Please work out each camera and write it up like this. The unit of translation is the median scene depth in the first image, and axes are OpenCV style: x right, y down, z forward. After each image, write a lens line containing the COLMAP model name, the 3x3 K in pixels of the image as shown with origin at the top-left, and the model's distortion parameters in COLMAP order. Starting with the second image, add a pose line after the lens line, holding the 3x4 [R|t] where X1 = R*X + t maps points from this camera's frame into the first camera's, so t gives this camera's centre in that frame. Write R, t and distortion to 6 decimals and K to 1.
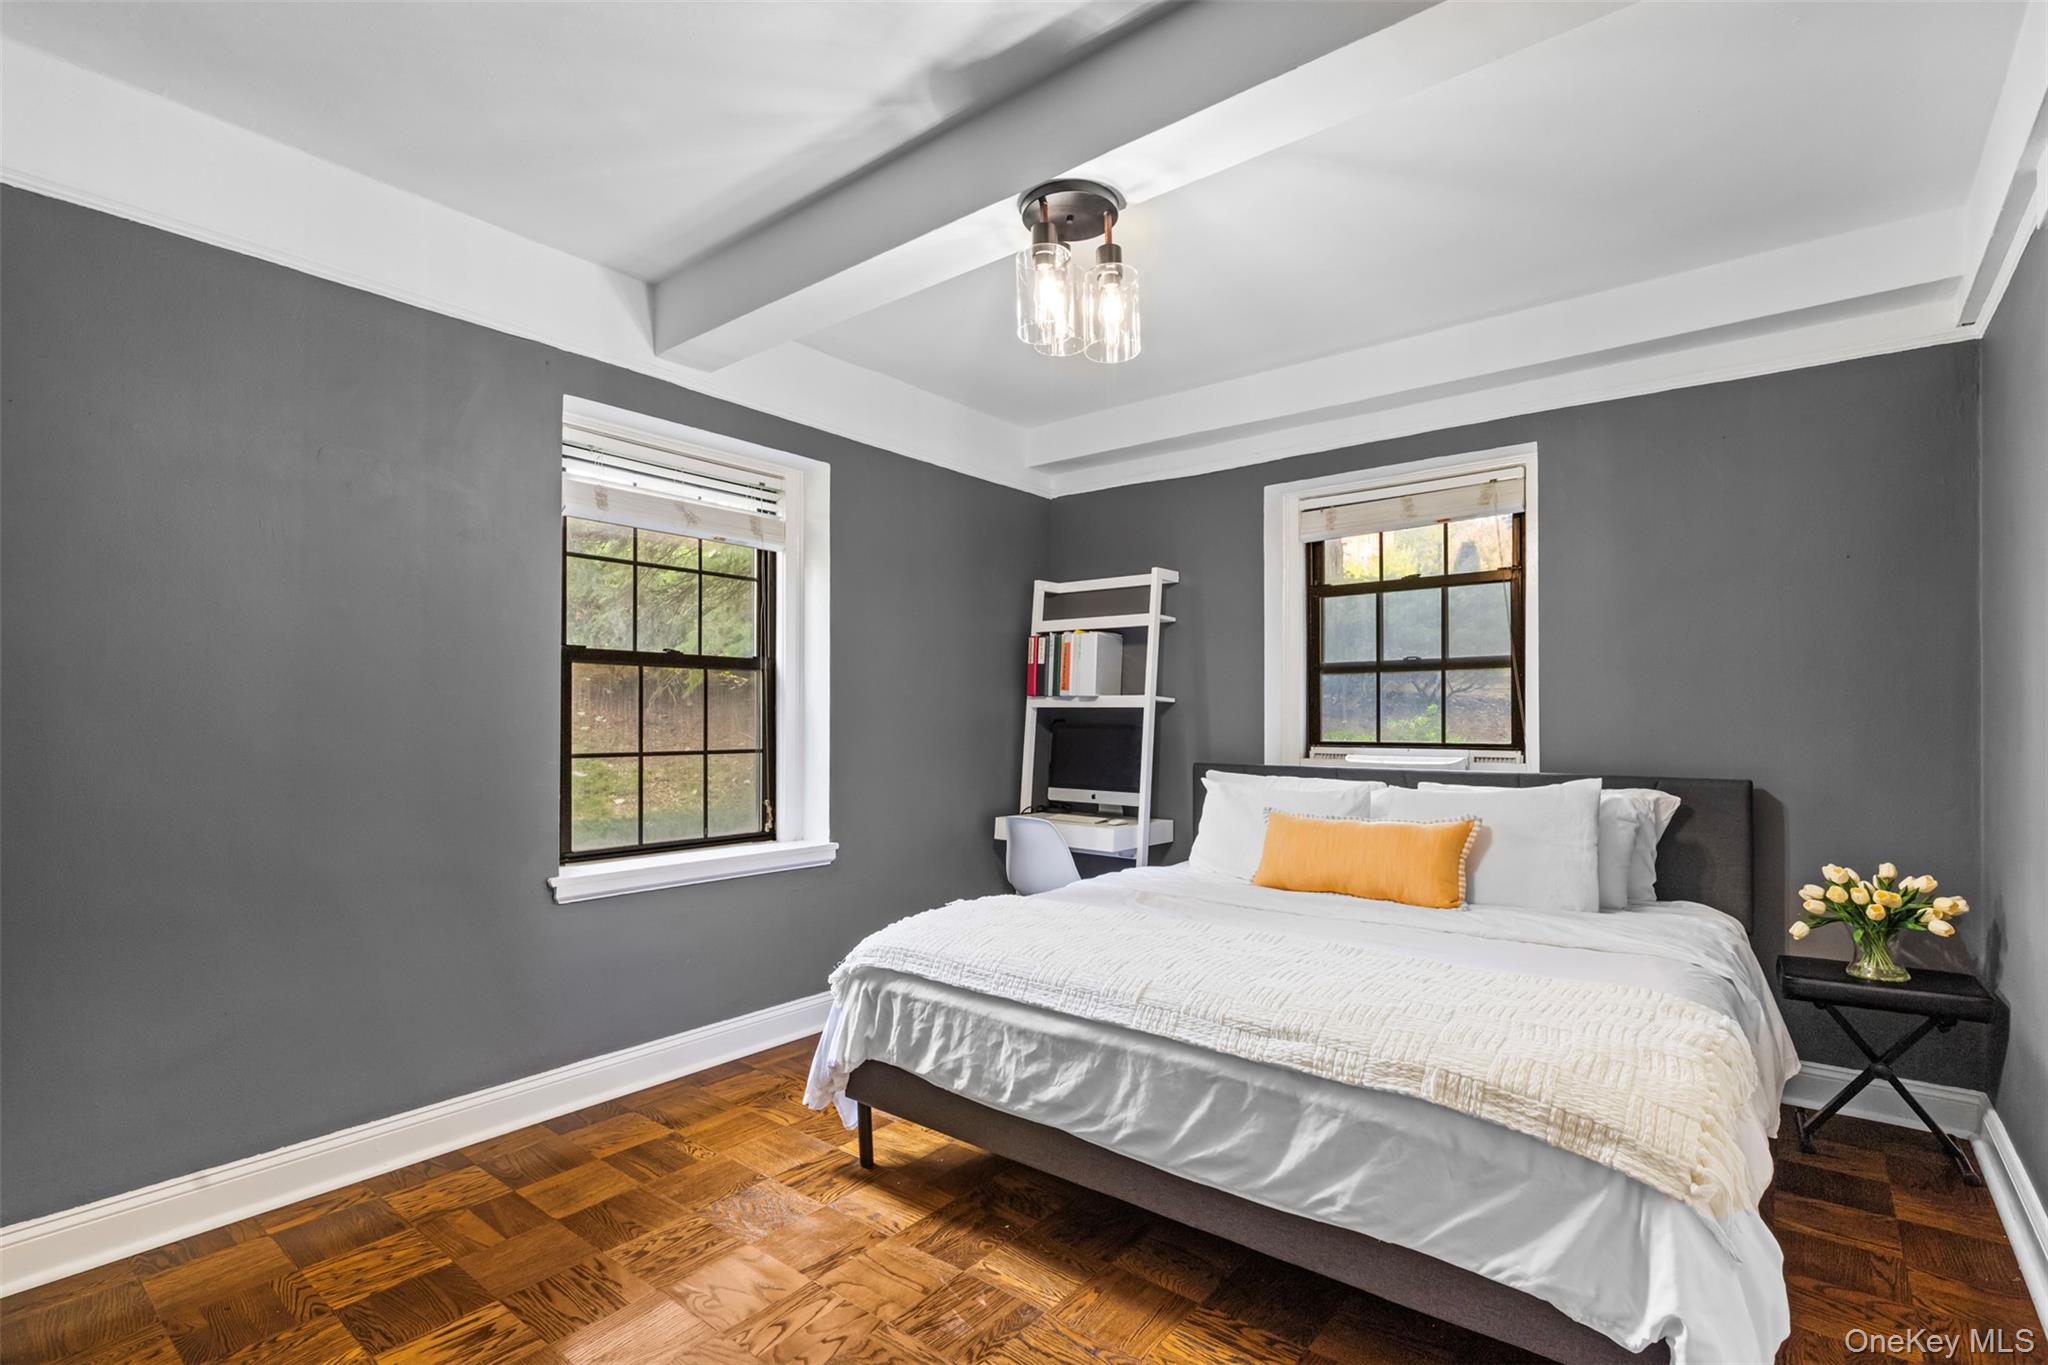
lens RADIAL K [[950.2, 0, 1027.4], [0, 950.2, 709.9], [0, 0, 1]] dist [0.012236, -0.000010]
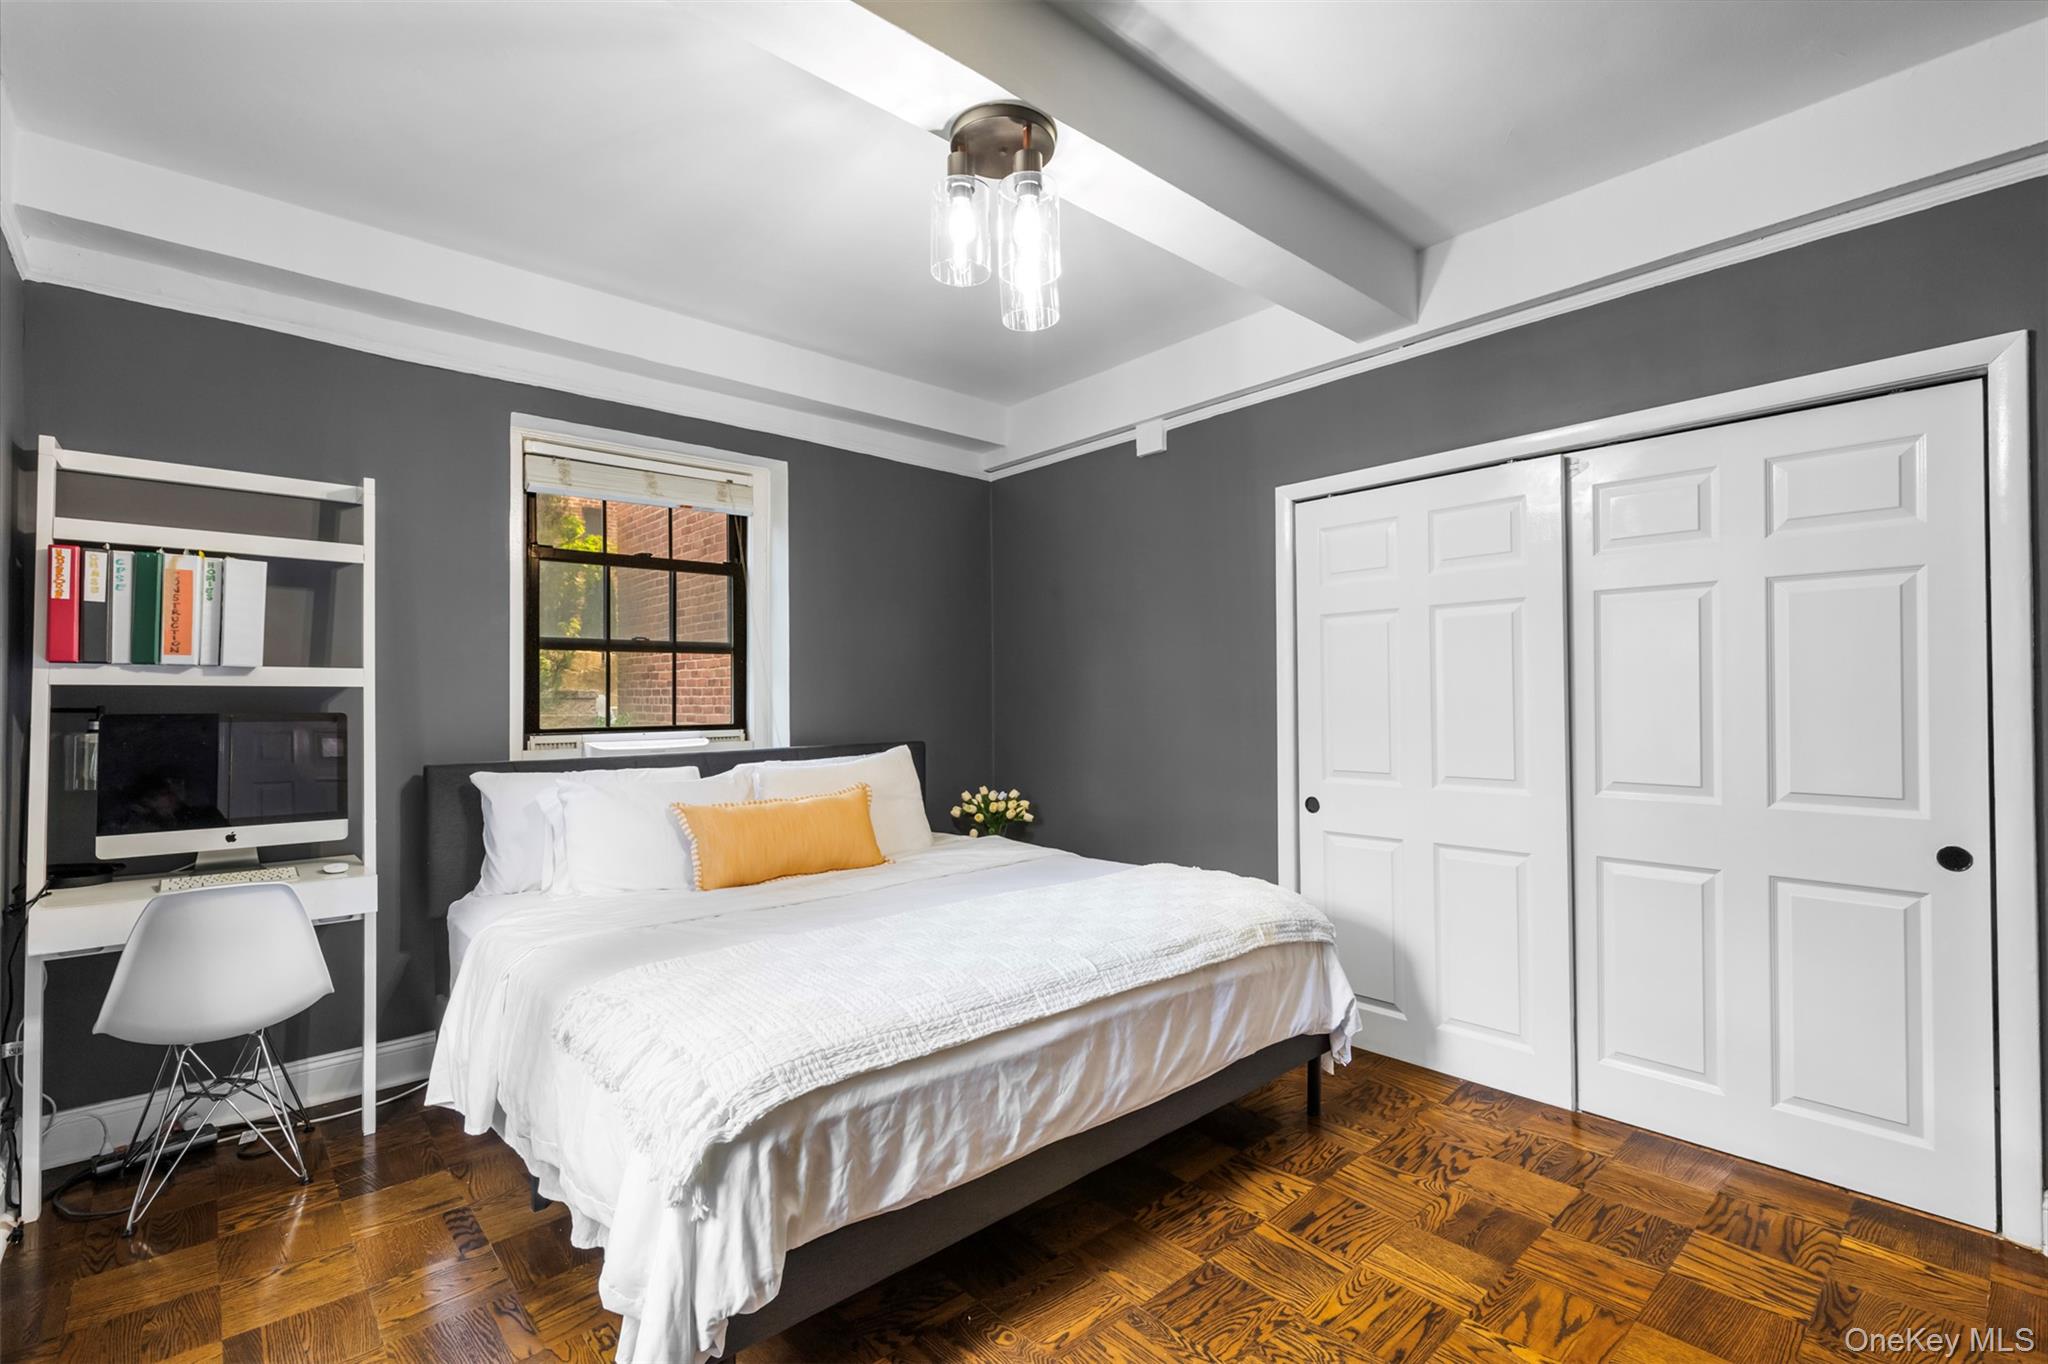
lens RADIAL K [[918.0, 0, 1024.0], [0, 918.0, 682.0], [0, 0, 1]] dist [0.012538, -0.000132]
pose [[0.169438, 0.014794, 0.985430, -0.764899], [-0.002240, 0.999891, -0.014625, 0.004309], [-0.985538, 0.000271, 0.169453, 0.776058]]
